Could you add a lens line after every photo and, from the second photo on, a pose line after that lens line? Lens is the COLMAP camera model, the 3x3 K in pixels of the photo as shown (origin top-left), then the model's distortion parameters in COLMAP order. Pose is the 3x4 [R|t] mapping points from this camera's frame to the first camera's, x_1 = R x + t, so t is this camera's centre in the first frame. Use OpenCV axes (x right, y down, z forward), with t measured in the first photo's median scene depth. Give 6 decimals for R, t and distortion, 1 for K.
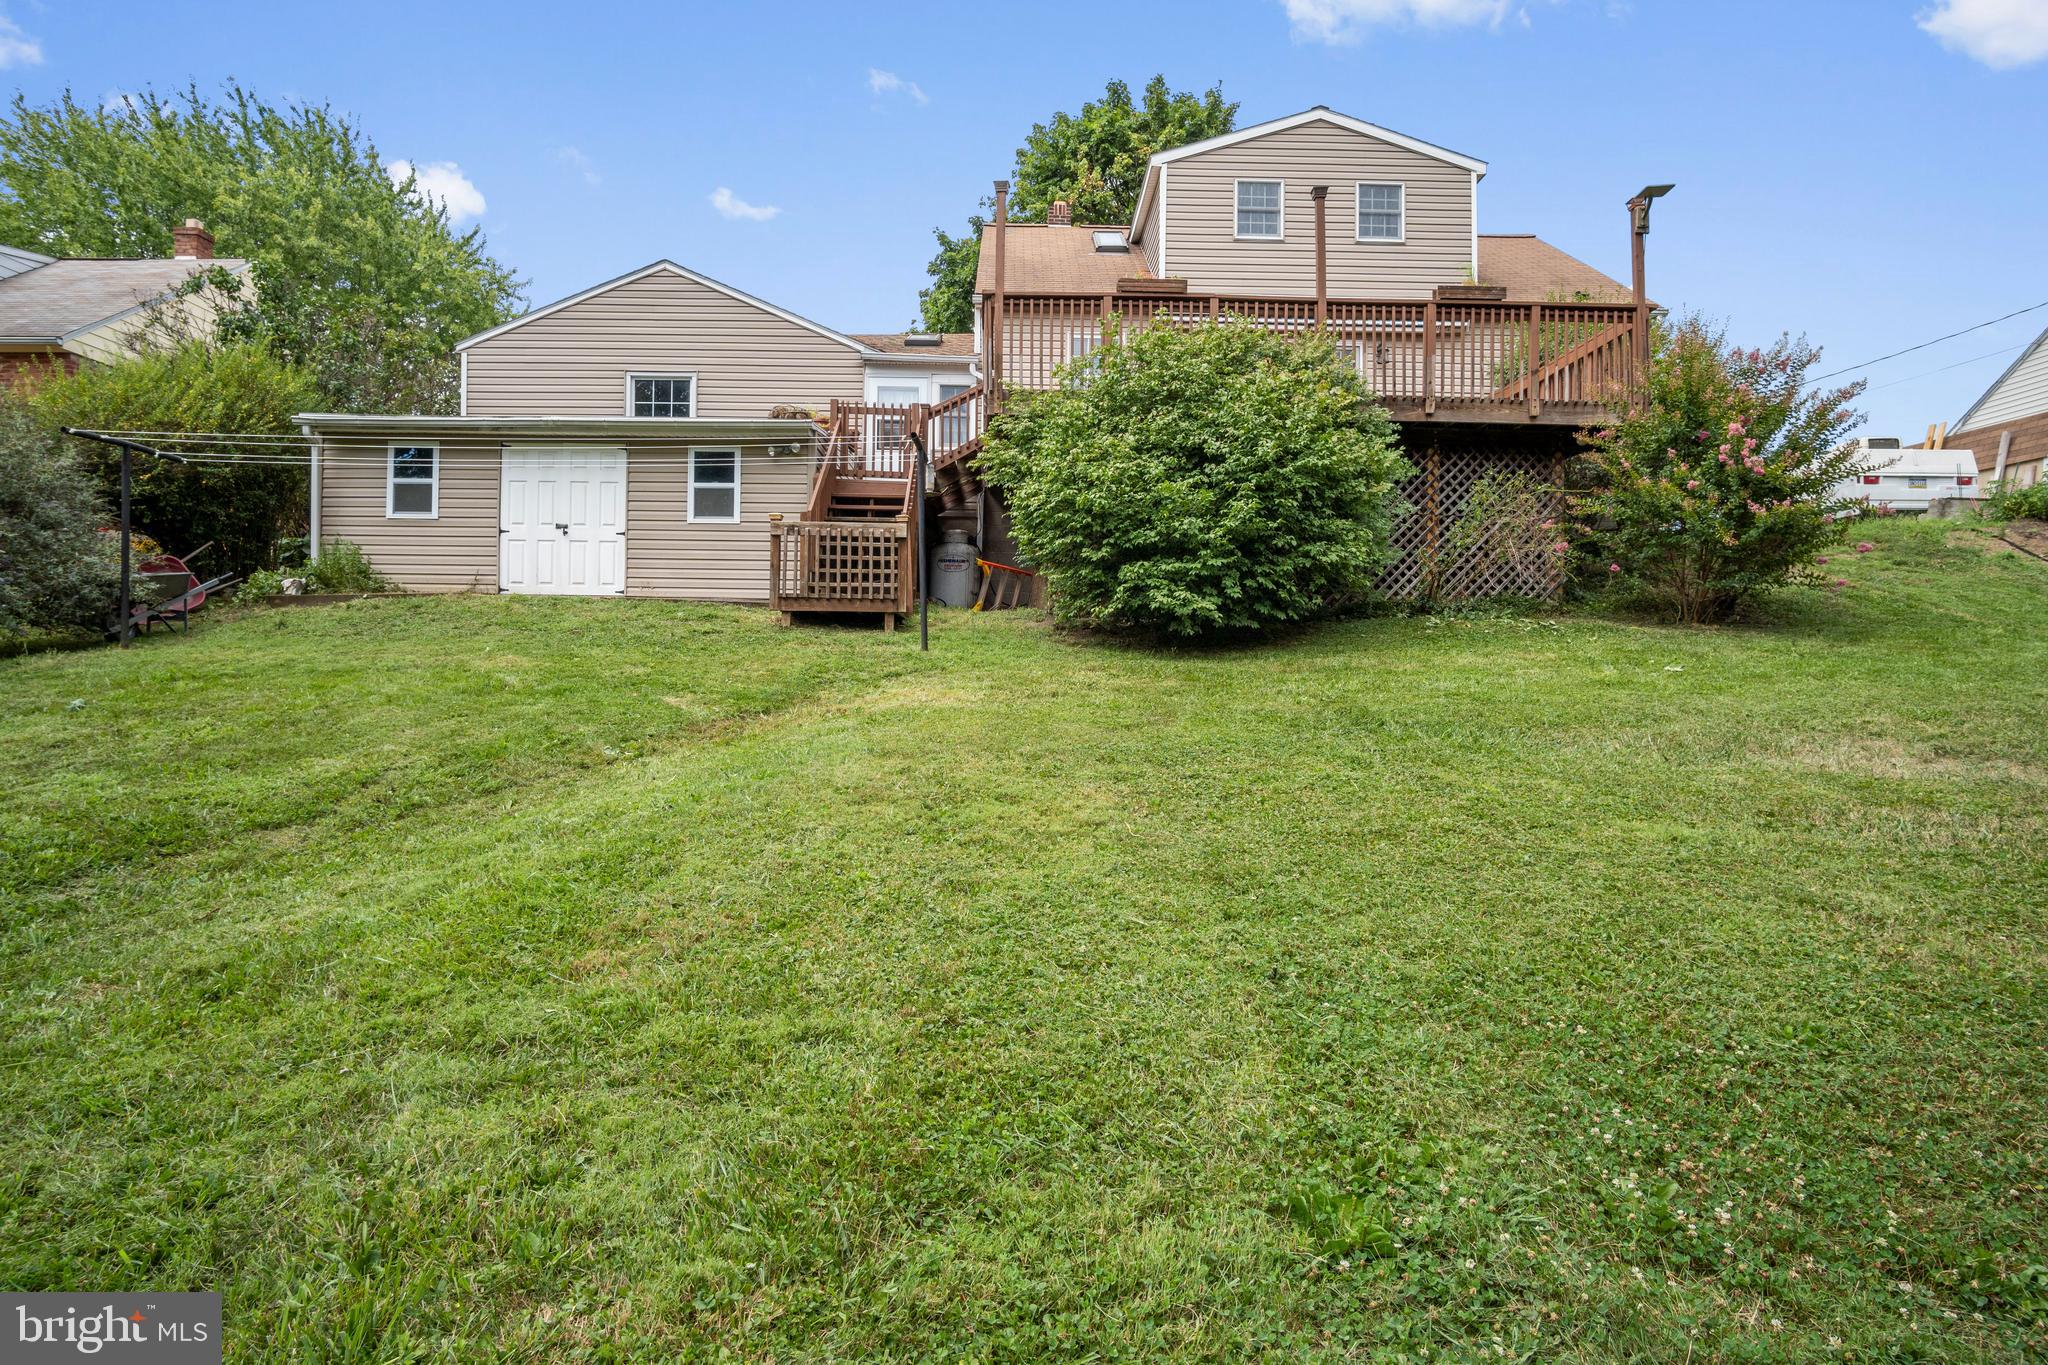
lens RADIAL K [[1060.4, 0, 1055.8], [0, 1060.4, 702.4], [0, 0, 1]] dist [-0.020142, 0.000159]
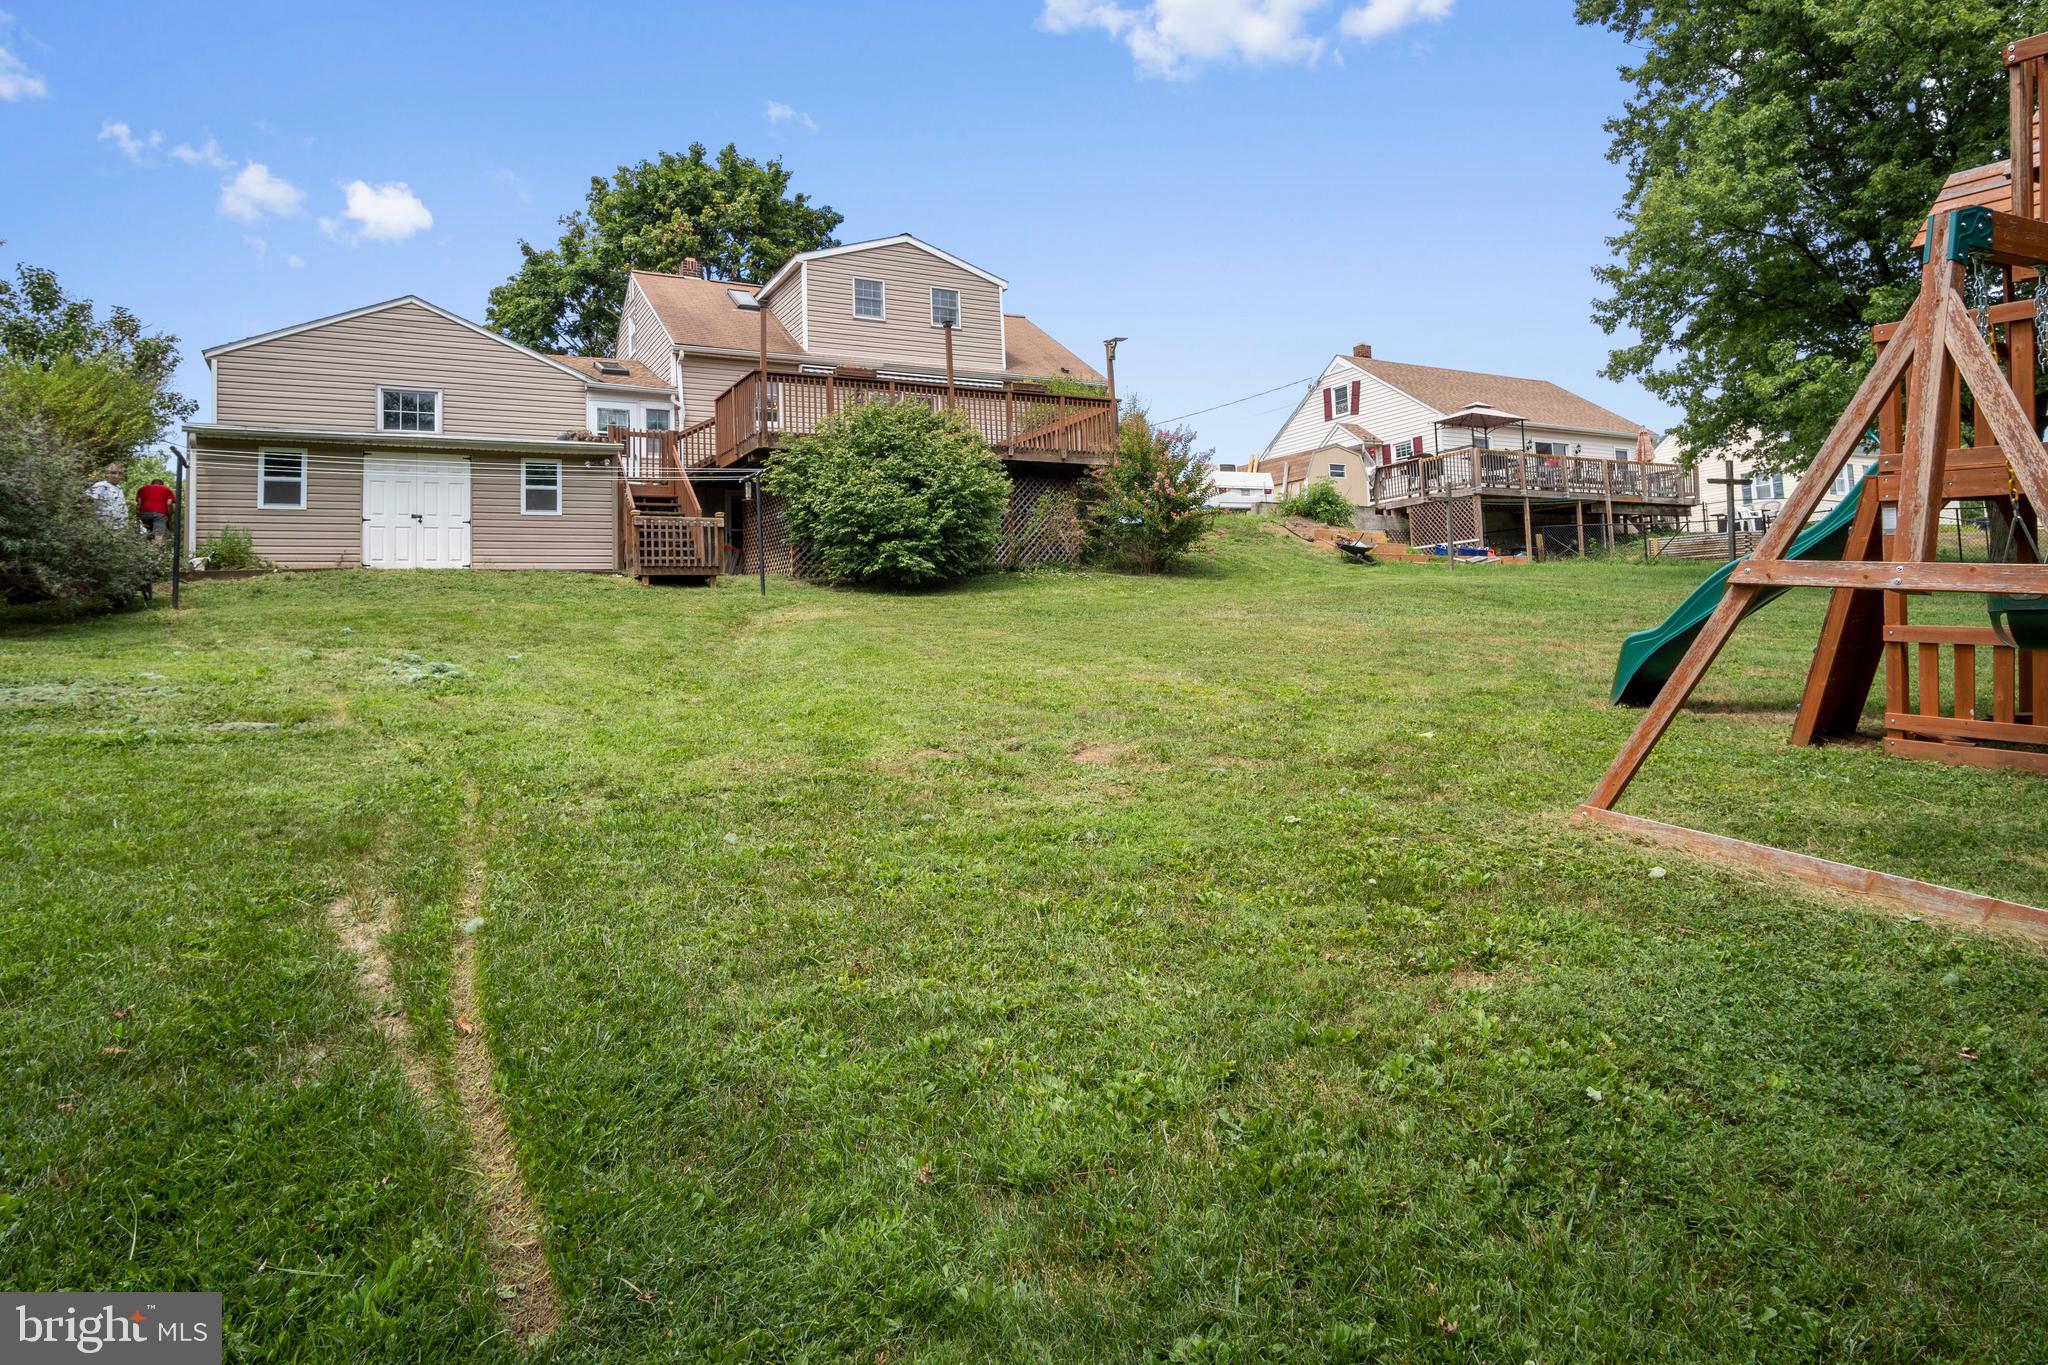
lens RADIAL K [[1060.4, 0, 1055.8], [0, 1060.4, 702.4], [0, 0, 1]] dist [-0.020142, 0.000159]
pose [[0.878664, -0.073484, 0.471752, -0.431766], [0.064524, 0.997296, 0.035167, 0.074386], [-0.473060, -0.000460, 0.881030, -0.568274]]
